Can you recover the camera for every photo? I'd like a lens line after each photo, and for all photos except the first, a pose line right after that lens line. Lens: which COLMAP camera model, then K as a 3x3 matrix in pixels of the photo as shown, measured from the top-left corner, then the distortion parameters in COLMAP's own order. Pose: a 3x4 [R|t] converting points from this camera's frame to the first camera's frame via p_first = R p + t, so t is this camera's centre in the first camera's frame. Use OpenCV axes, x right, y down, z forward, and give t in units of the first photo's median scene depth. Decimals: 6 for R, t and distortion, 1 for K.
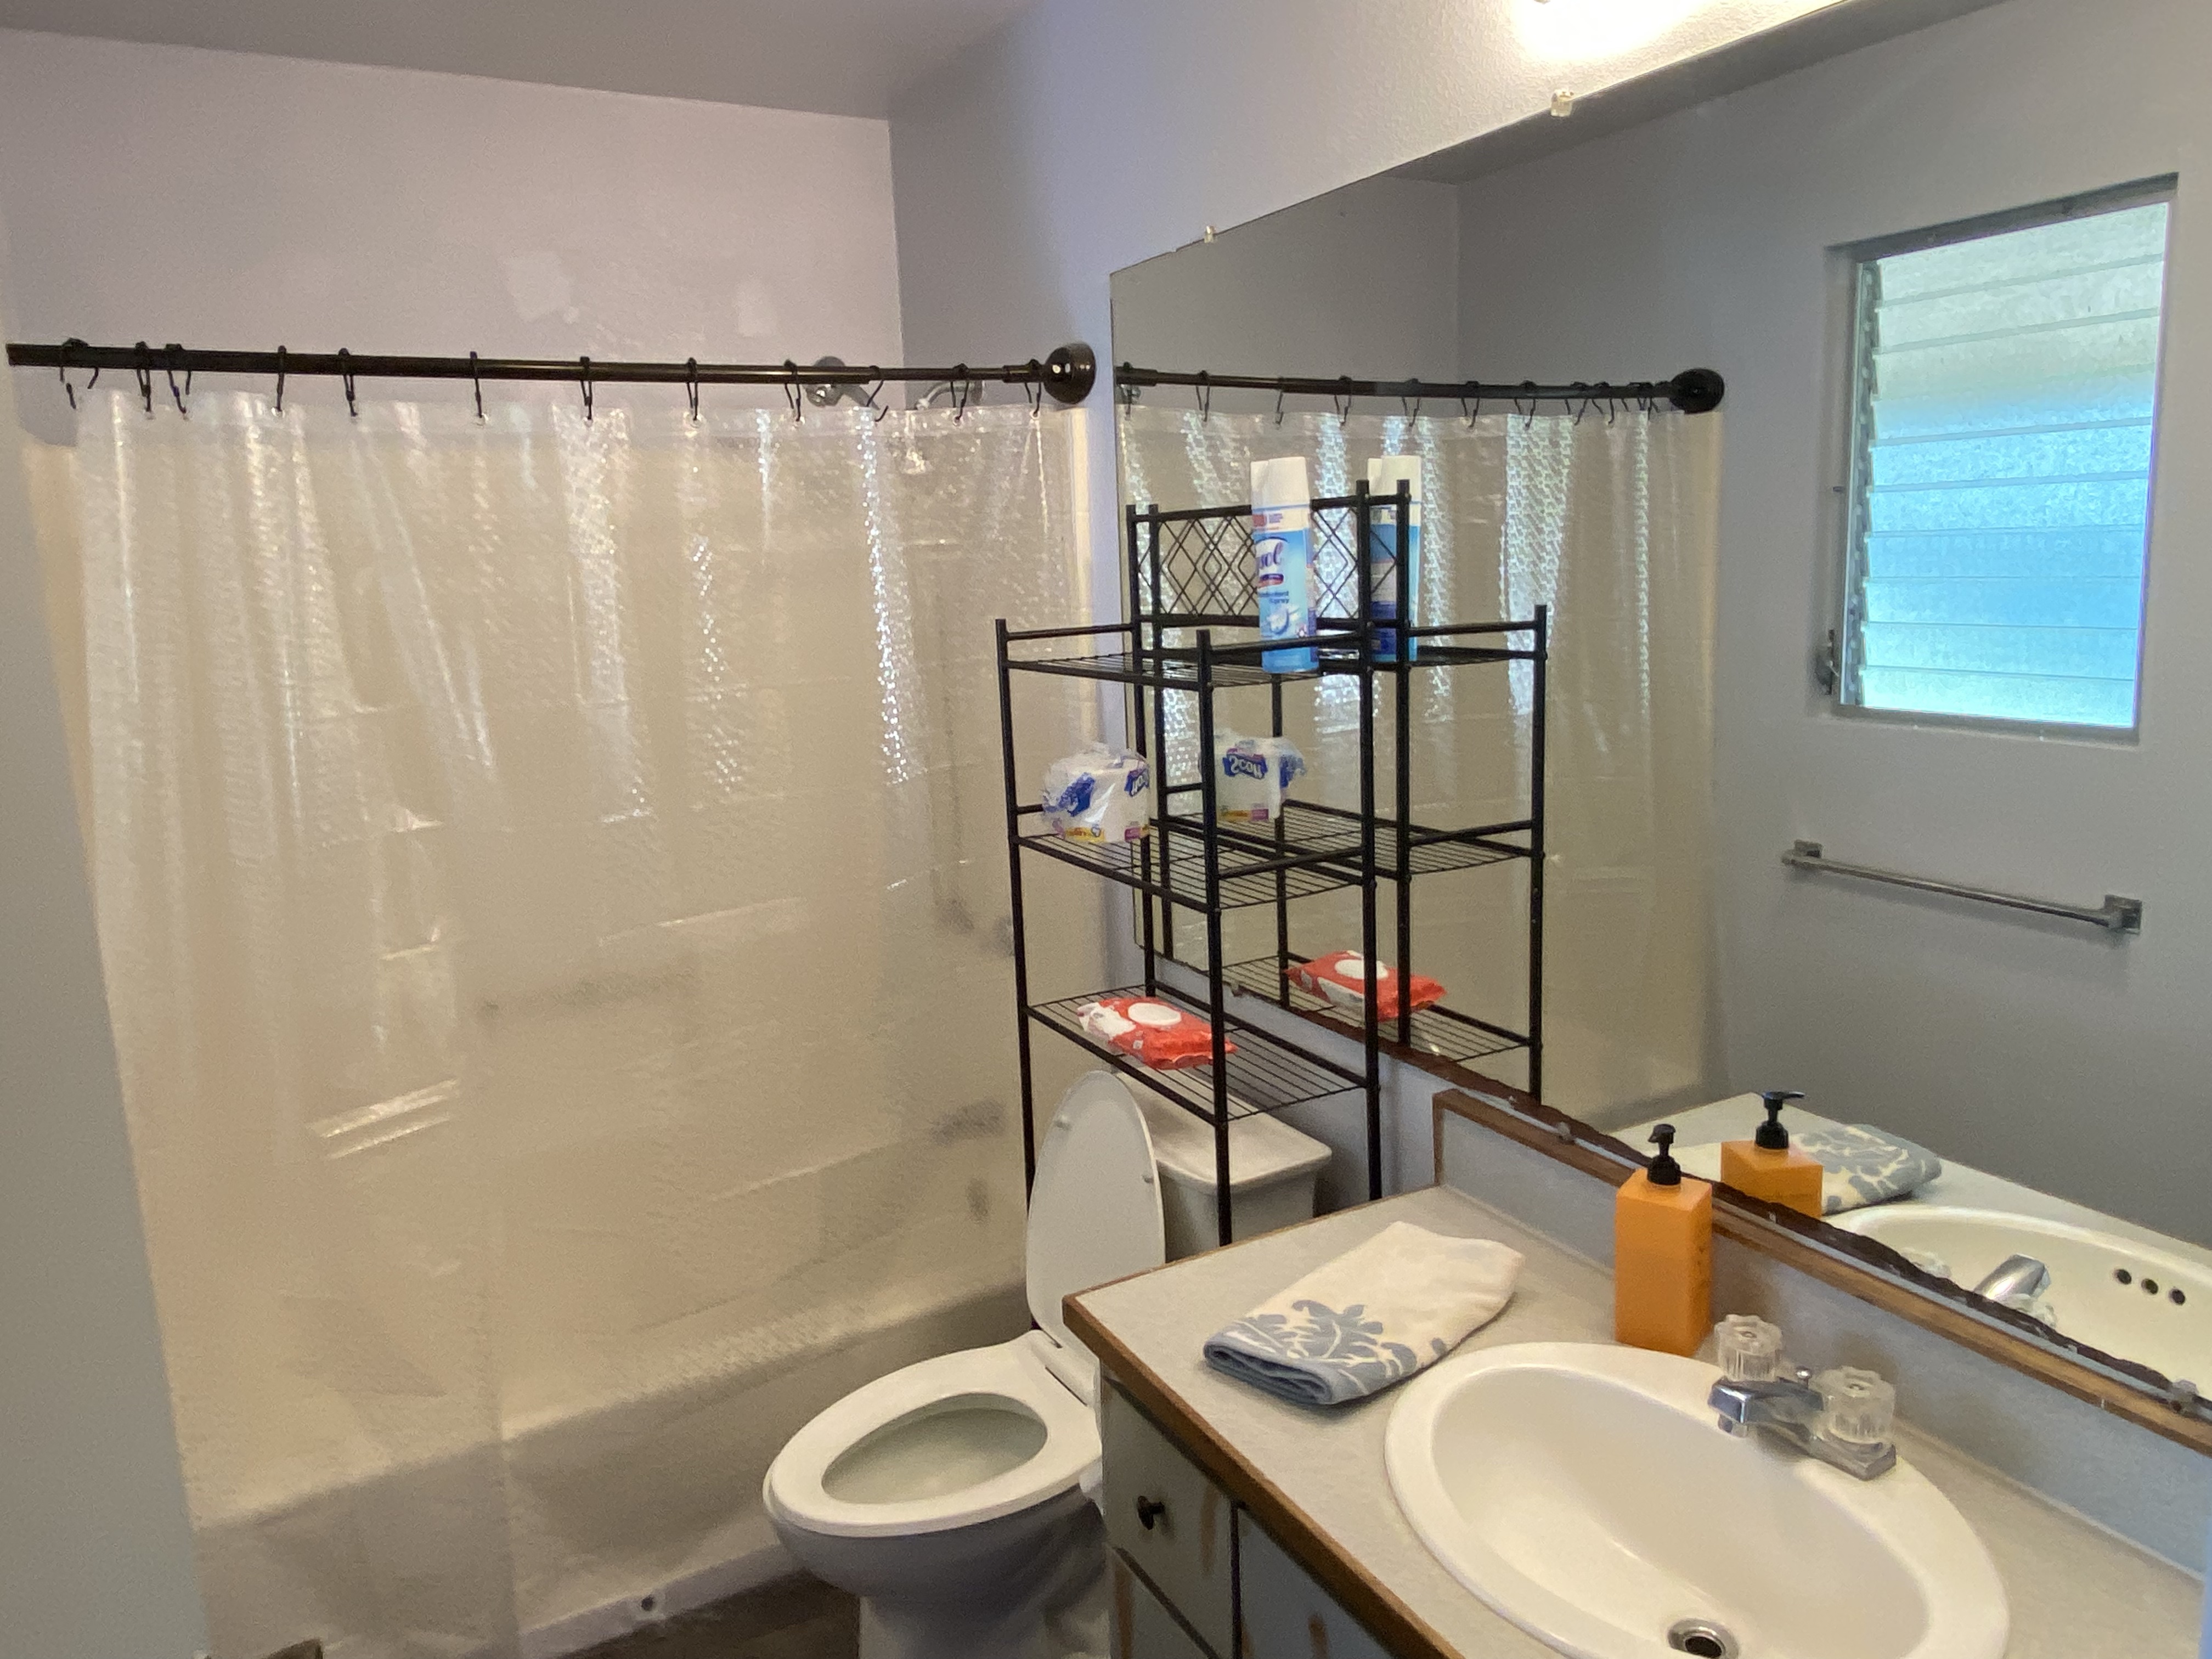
lens RADIAL K [[1496.4, 0, 1104.7], [0, 1496.4, 823.0], [0, 0, 1]] dist [0.019251, -0.000005]
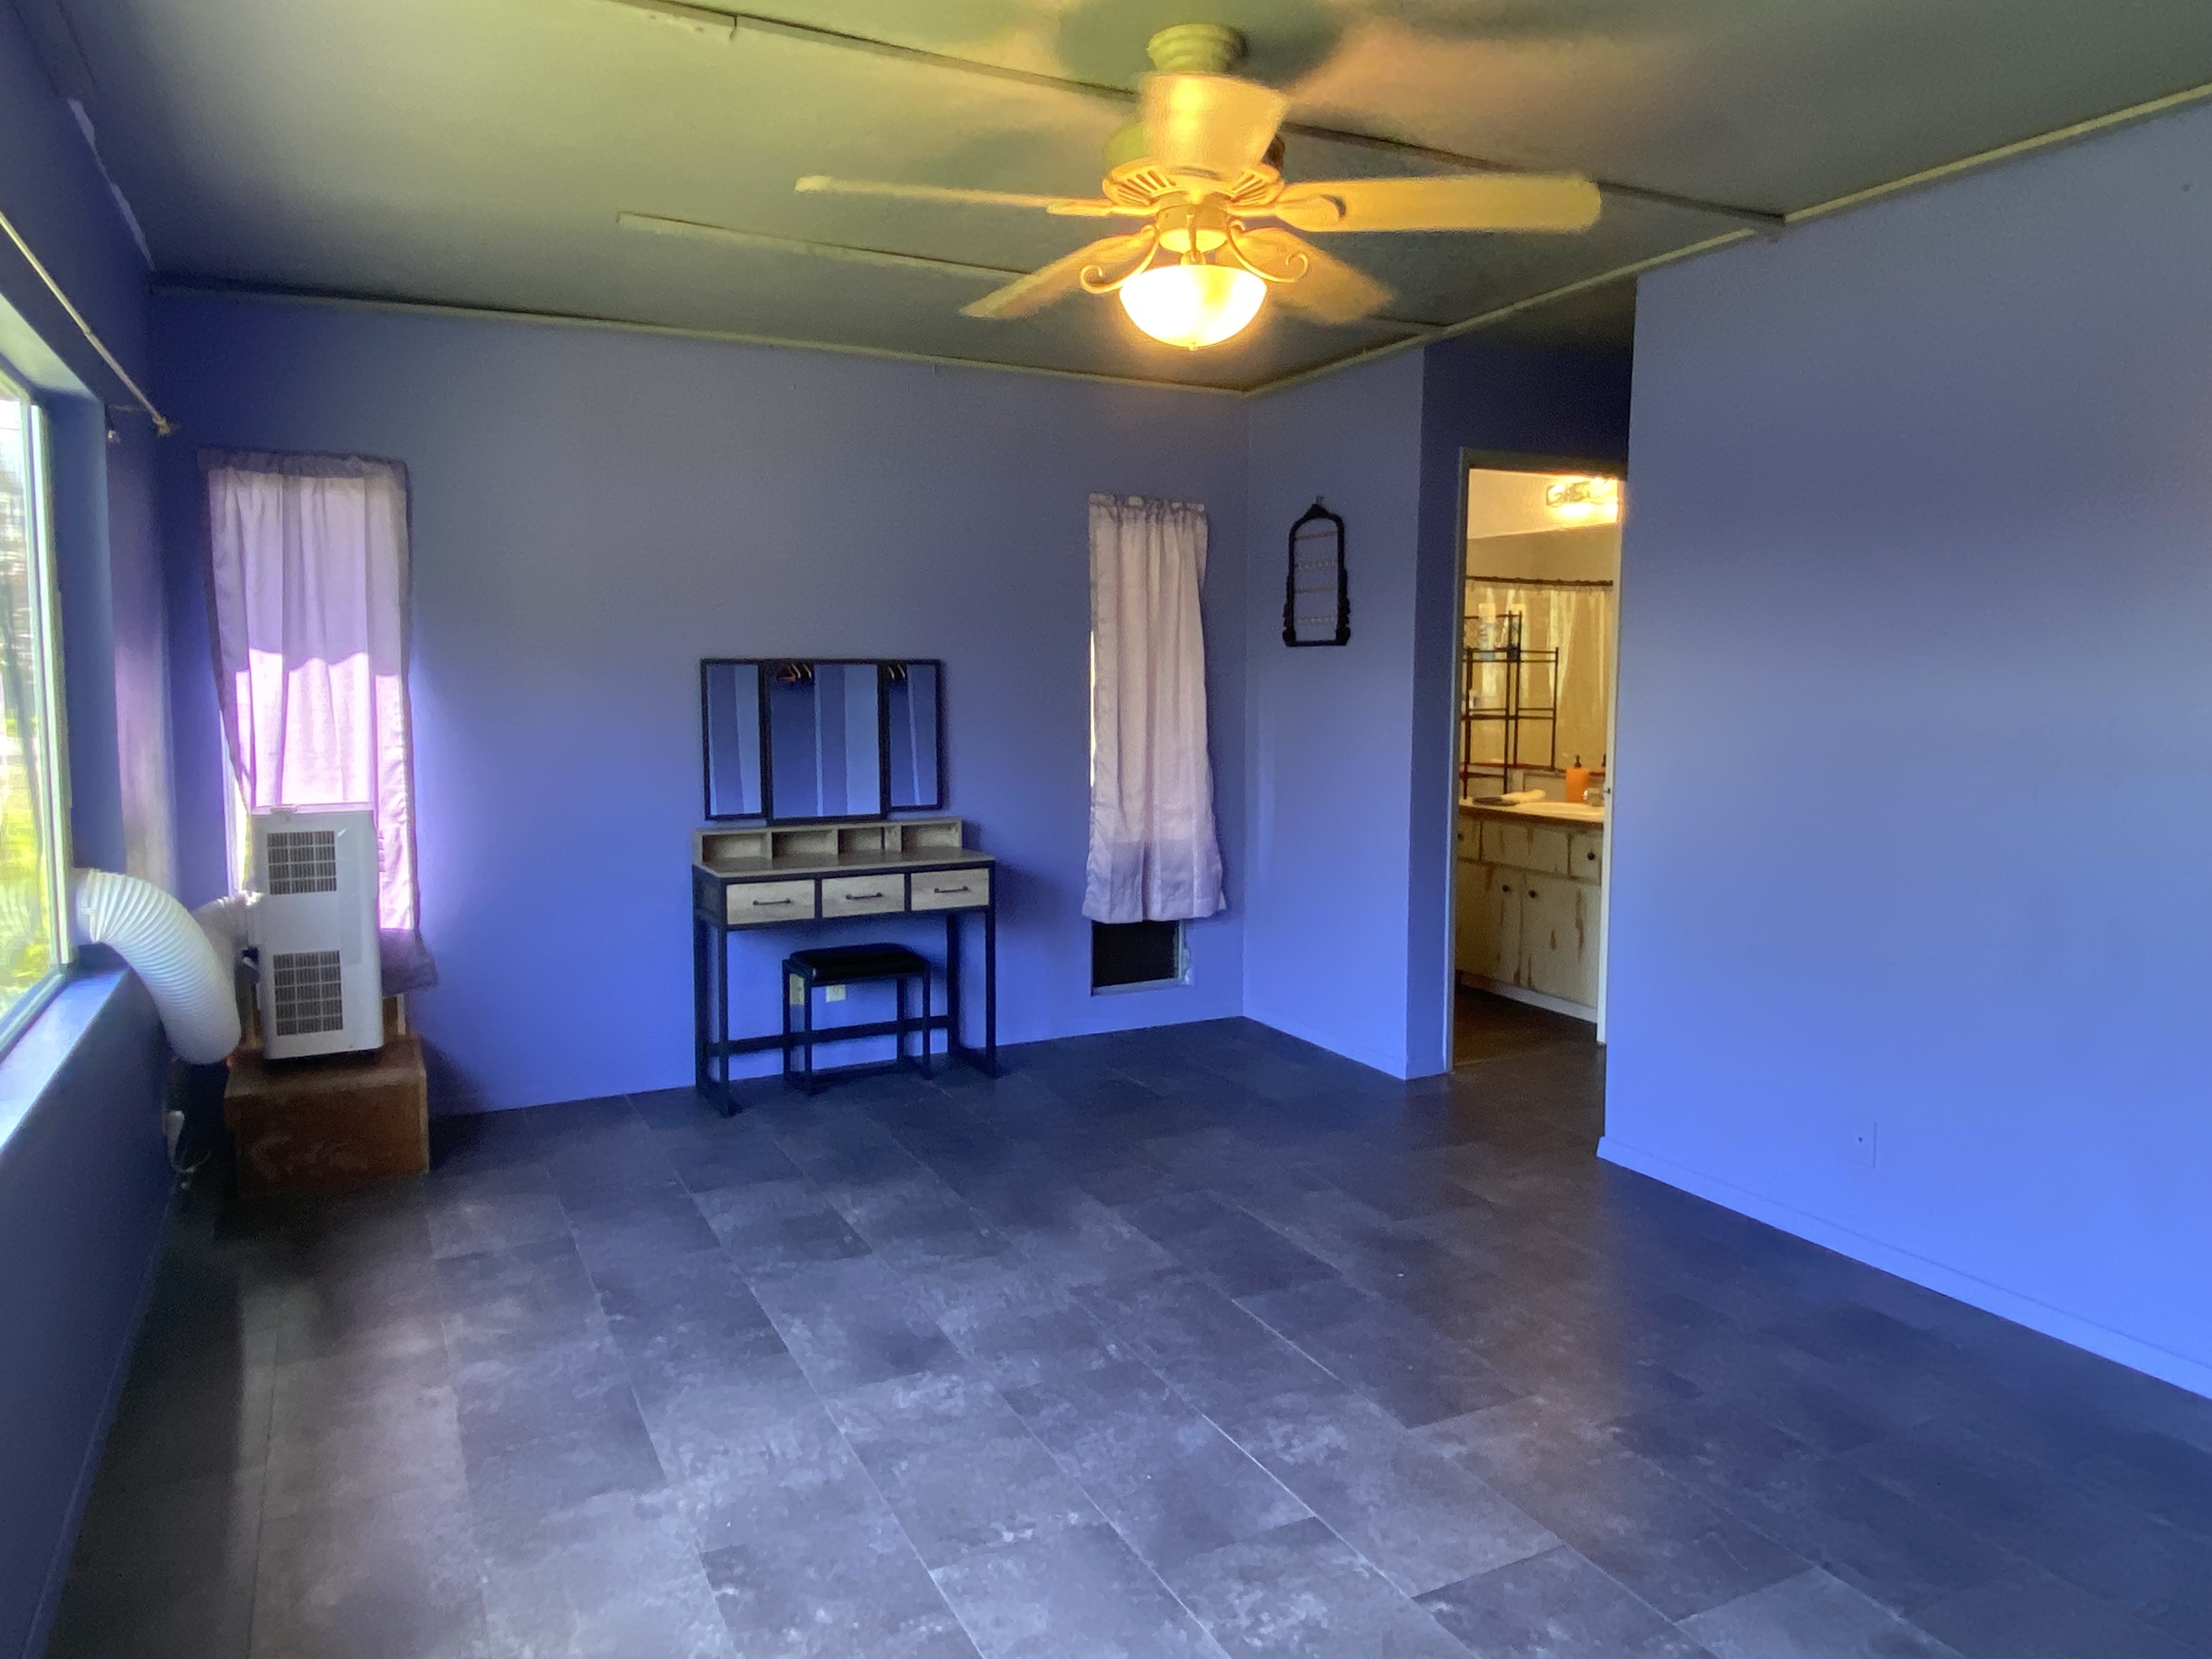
lens RADIAL K [[1496.4, 0, 1117.2], [0, 1496.4, 831.5], [0, 0, 1]] dist [0.019251, -0.000005]
pose [[0.998498, 0.048068, -0.026287, -0.628817], [-0.049846, 0.996172, -0.071804, 0.588680], [0.022735, 0.073006, 0.997072, -2.504146]]
